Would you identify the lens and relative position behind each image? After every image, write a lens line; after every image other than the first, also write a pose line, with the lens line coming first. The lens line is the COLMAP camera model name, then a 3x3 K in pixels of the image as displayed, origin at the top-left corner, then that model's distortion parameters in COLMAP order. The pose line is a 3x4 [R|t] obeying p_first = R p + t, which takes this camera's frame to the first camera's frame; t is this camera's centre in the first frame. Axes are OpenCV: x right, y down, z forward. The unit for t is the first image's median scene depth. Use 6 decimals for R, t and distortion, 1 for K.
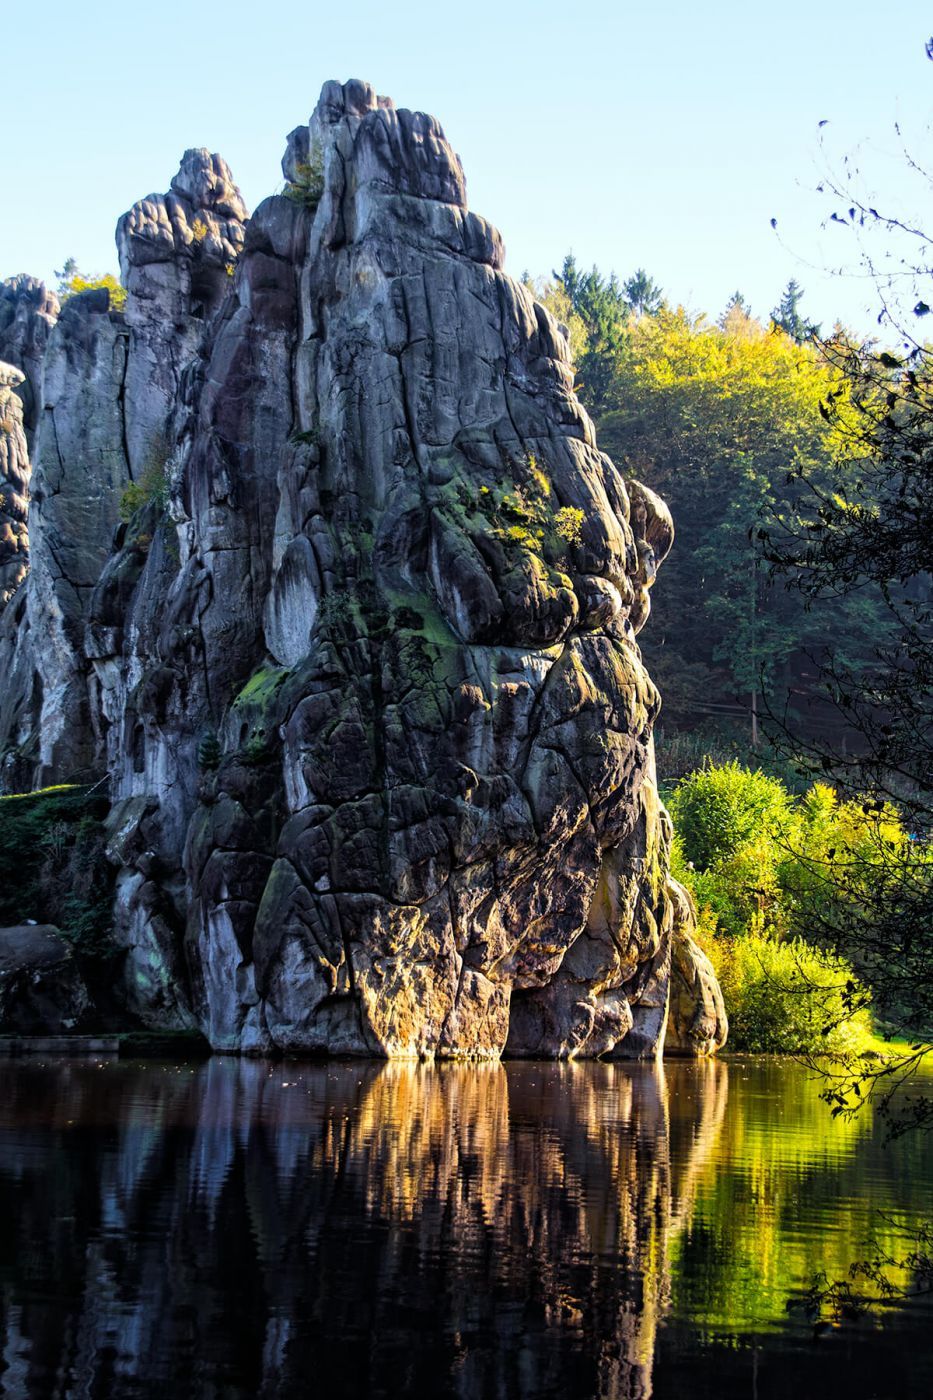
lens RADIAL K [[2403.1, 0, 466.5], [0, 2403.1, 700.0], [0, 0, 1]] dist [0.205107, 0.023854]
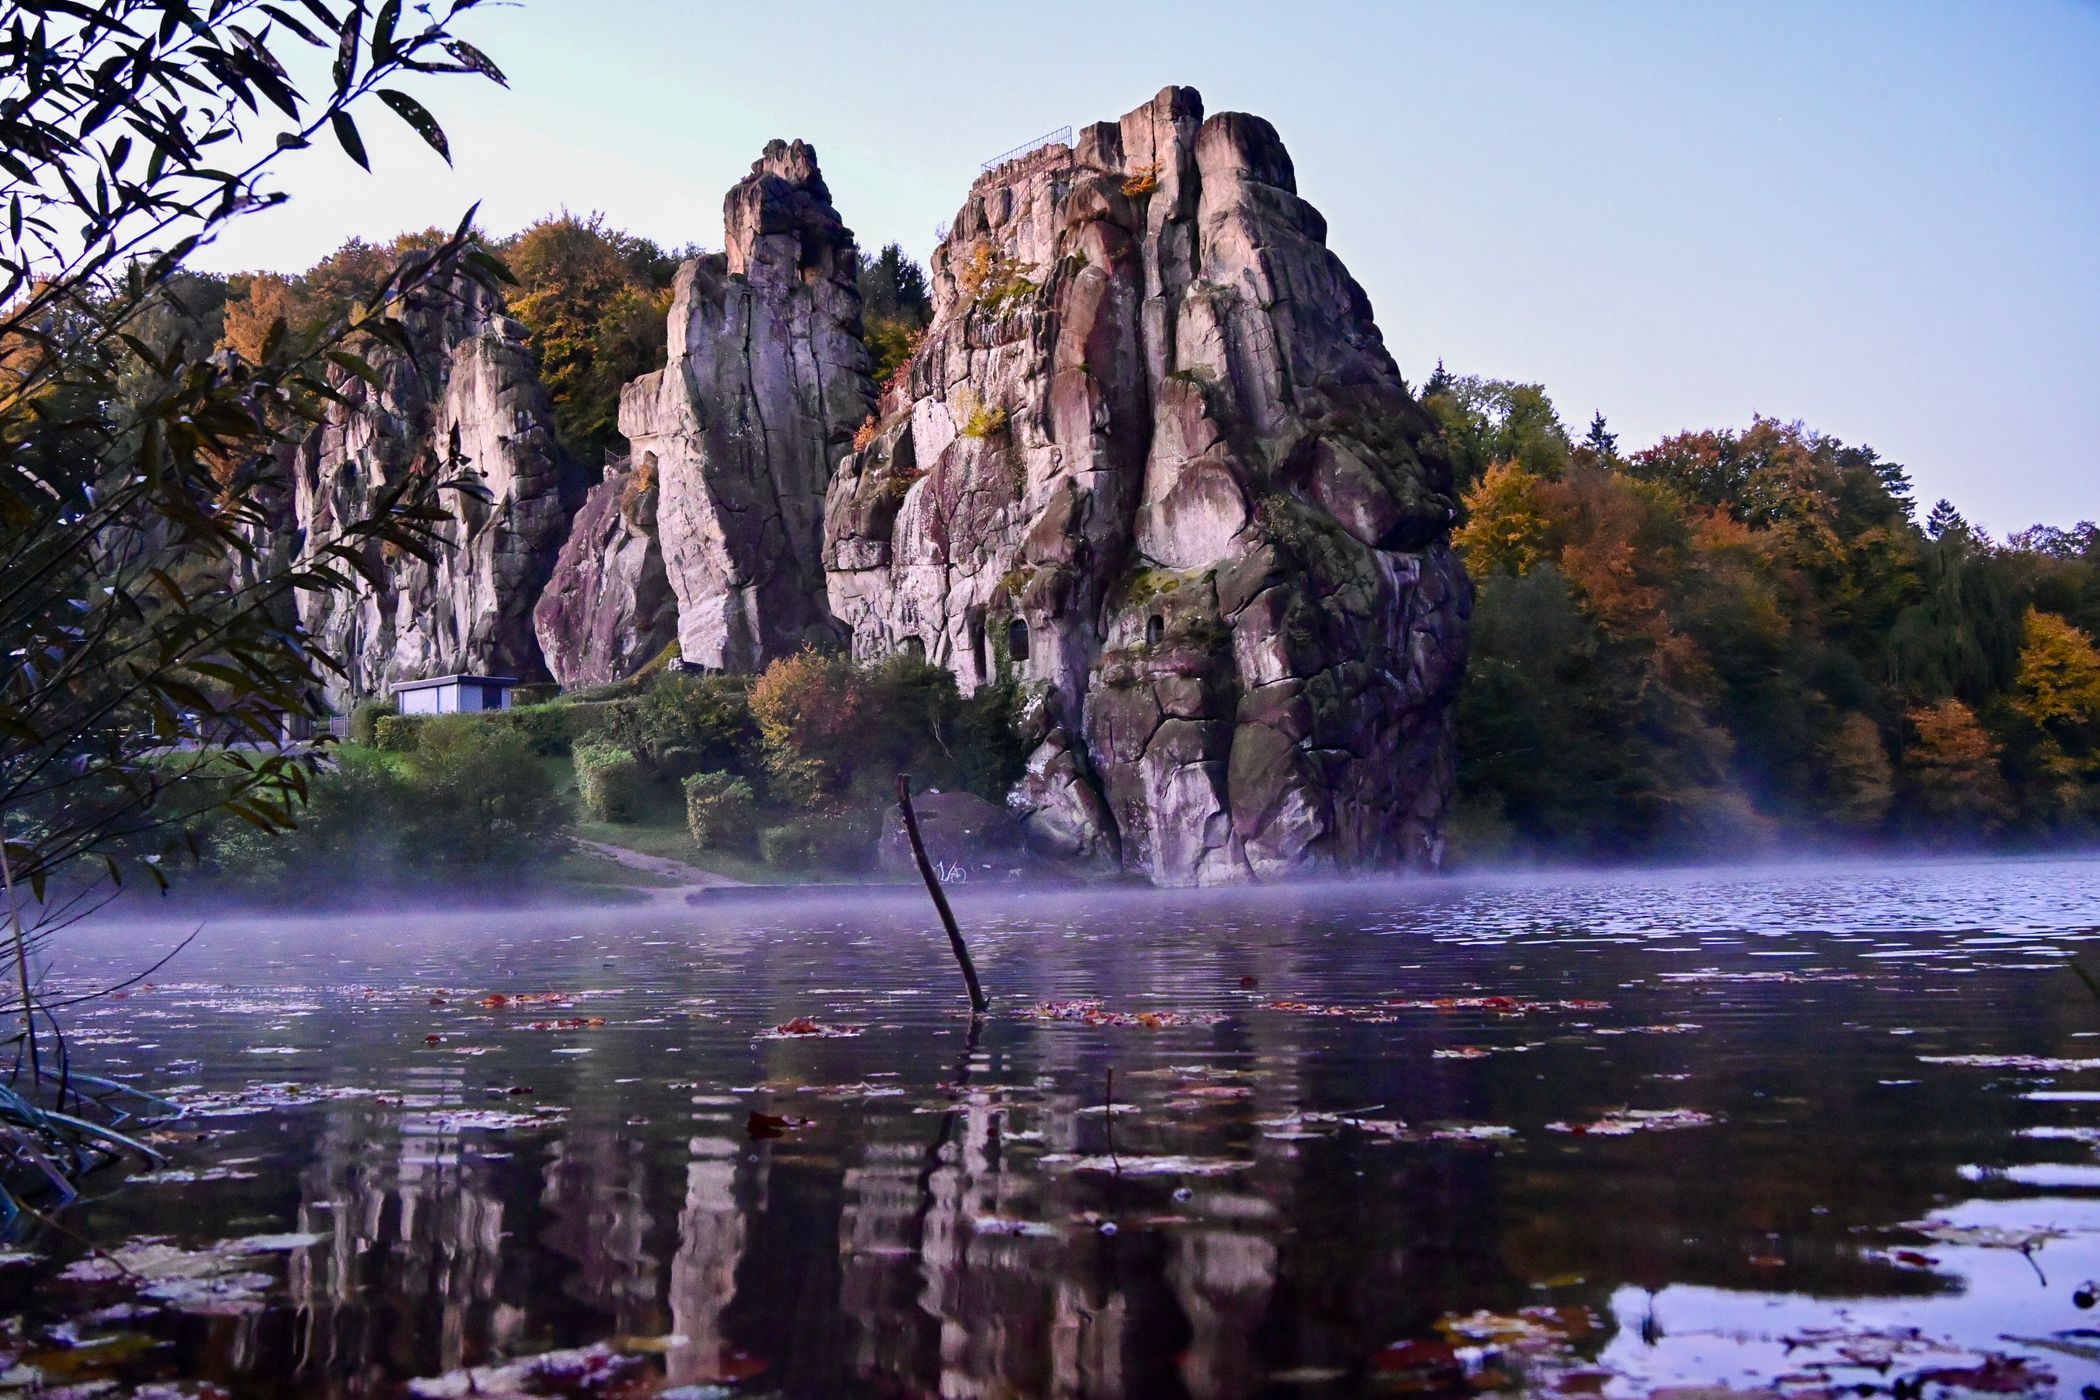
lens RADIAL K [[1952.5, 0, 1050.0], [0, 1952.5, 700.0], [0, 0, 1]] dist [-0.014054, -0.007279]
pose [[0.936897, -0.020115, 0.349026, -0.464133], [0.010174, 0.999489, 0.030292, 0.021055], [-0.349457, -0.024829, 0.936623, 0.110046]]
